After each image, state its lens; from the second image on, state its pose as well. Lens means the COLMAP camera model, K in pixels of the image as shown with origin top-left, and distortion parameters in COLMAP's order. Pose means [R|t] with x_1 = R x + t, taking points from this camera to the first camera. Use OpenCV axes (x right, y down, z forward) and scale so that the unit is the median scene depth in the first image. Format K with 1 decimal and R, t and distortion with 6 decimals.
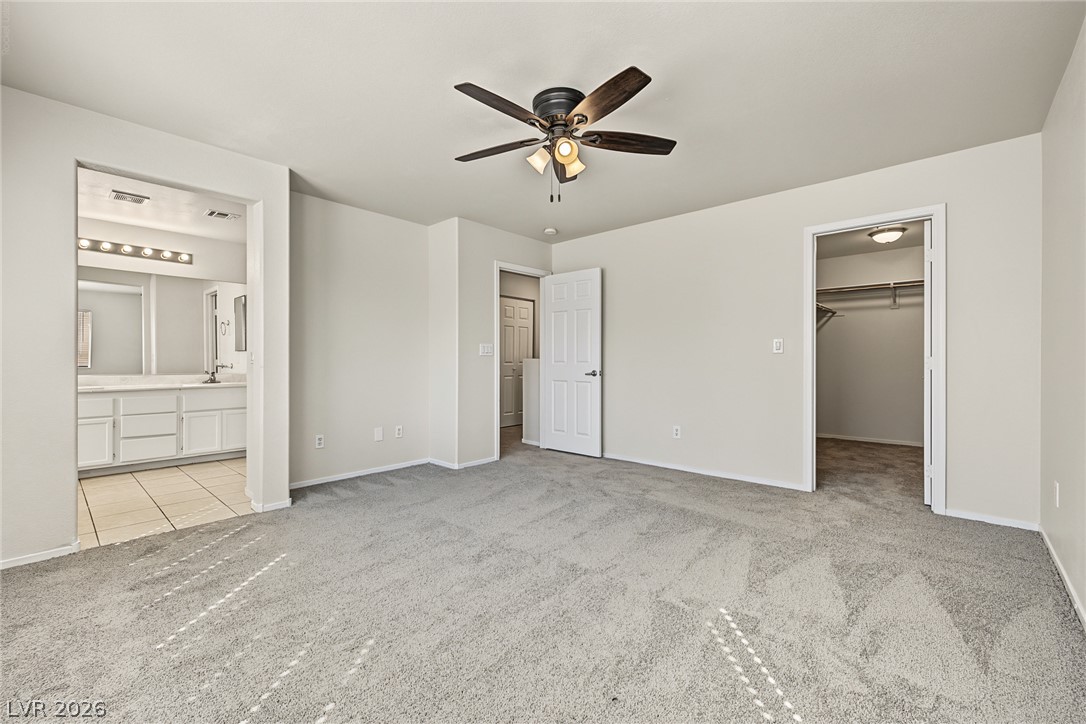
lens RADIAL K [[462.6, 0, 514.6], [0, 462.6, 362.9], [0, 0, 1]] dist [0.007723, -0.000647]
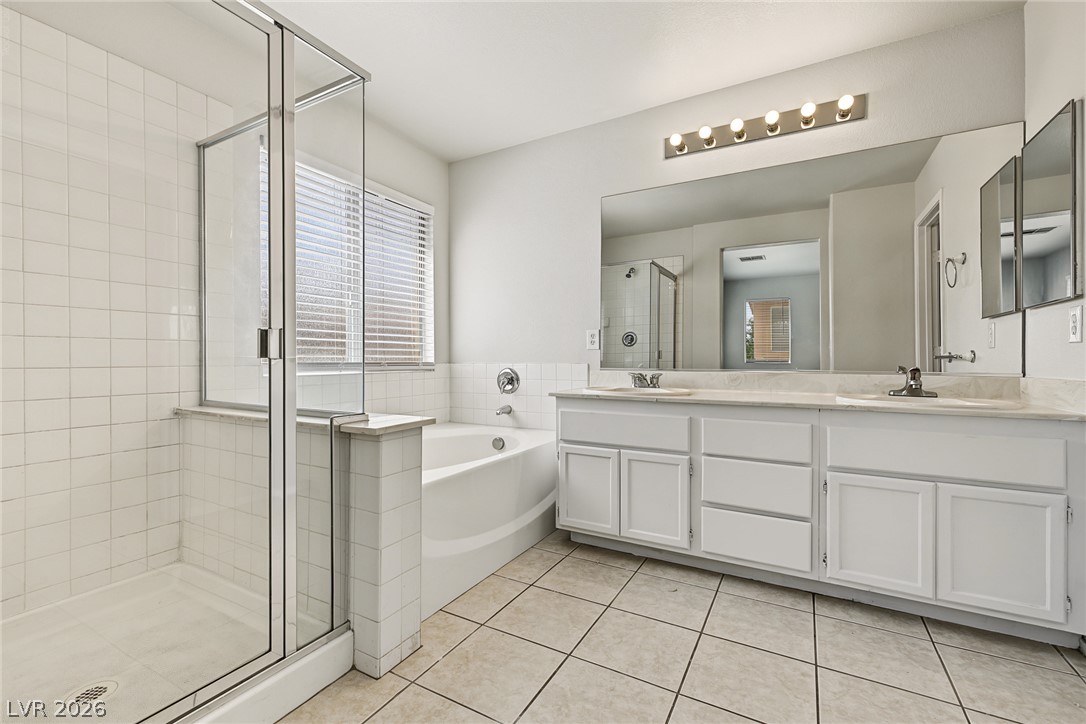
lens RADIAL K [[462.6, 0, 542.5], [0, 462.6, 355.9], [0, 0, 1]] dist [0.007723, -0.000647]
pose [[0.268344, -0.000282, -0.963323, -0.380676], [-0.004531, 0.999989, -0.001555, 0.011182], [0.963313, 0.004782, 0.268339, 0.632016]]
